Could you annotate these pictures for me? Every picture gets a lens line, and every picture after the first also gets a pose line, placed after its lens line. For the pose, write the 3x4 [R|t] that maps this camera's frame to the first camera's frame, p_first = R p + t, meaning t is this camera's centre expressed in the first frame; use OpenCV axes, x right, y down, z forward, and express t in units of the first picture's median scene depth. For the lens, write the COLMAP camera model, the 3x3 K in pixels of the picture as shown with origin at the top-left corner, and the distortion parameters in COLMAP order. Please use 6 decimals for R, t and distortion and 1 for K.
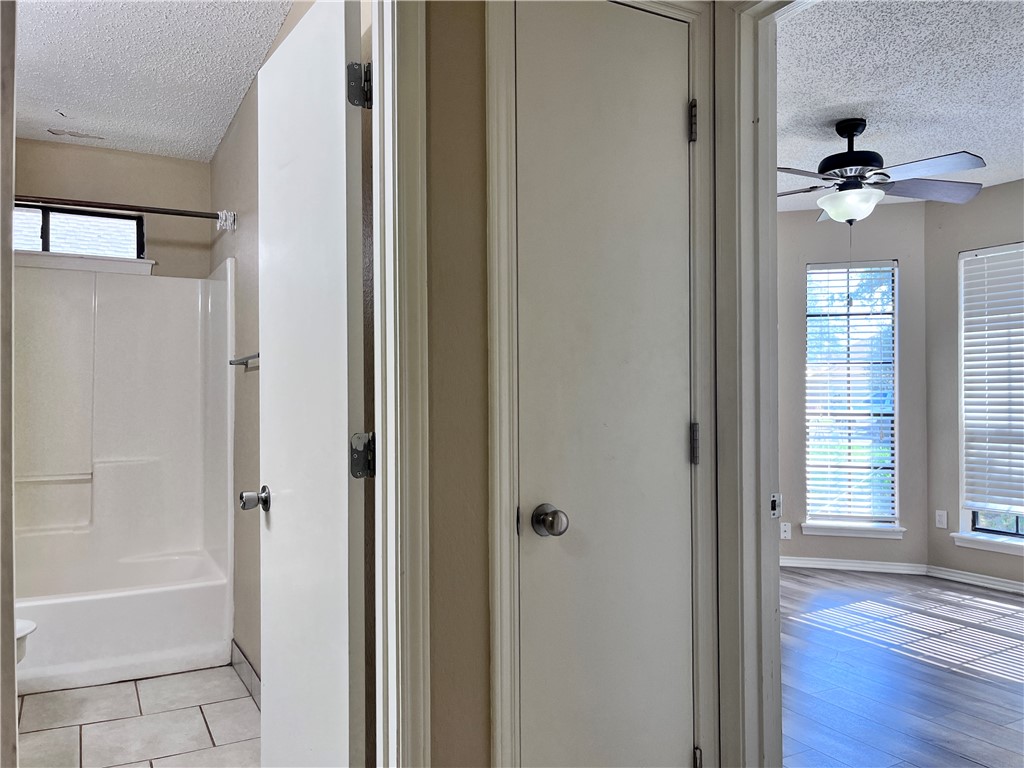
lens RADIAL K [[778.5, 0, 496.2], [0, 778.5, 388.6], [0, 0, 1]] dist [0.061502, -0.092916]
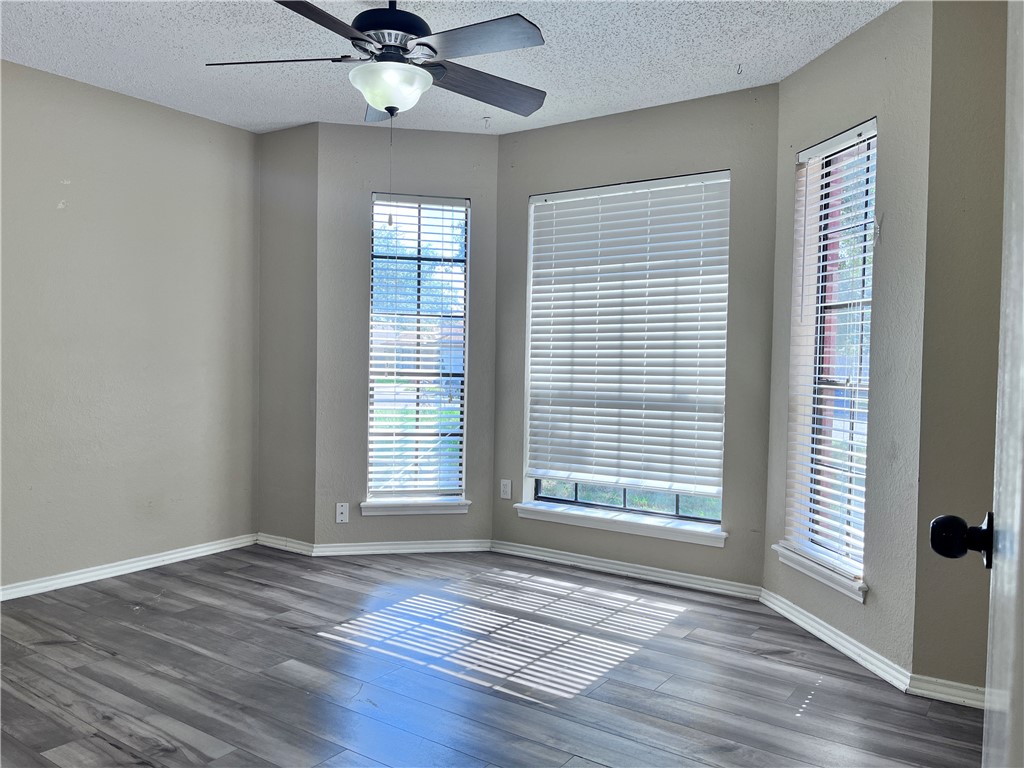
lens RADIAL K [[778.5, 0, 513.2], [0, 778.5, 387.7], [0, 0, 1]] dist [0.061502, -0.092916]
pose [[0.883863, 0.005052, 0.467718, 0.150672], [-0.025056, 0.999017, 0.036560, 0.014662], [-0.467074, -0.044033, 0.883121, 0.202632]]
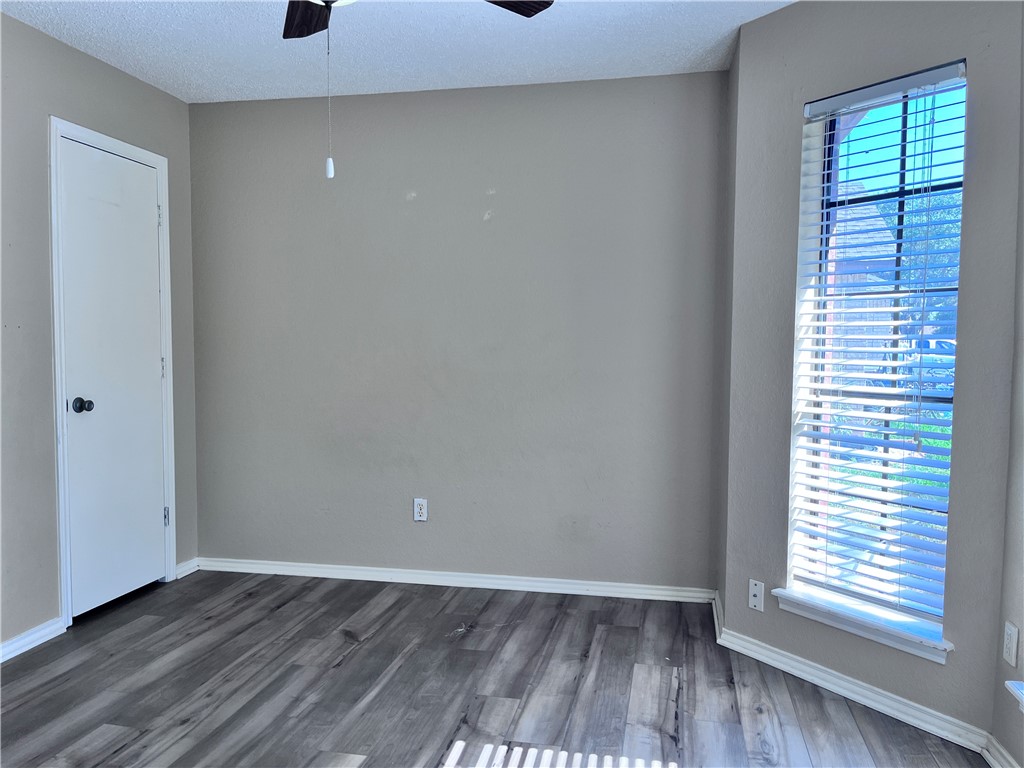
lens RADIAL K [[778.5, 0, 513.3], [0, 778.5, 387.9], [0, 0, 1]] dist [0.061502, -0.092916]
pose [[0.763564, 0.043893, -0.644239, 0.636925], [-0.000748, 0.997747, 0.067091, -0.005428], [0.645732, -0.050746, 0.761876, 0.501222]]
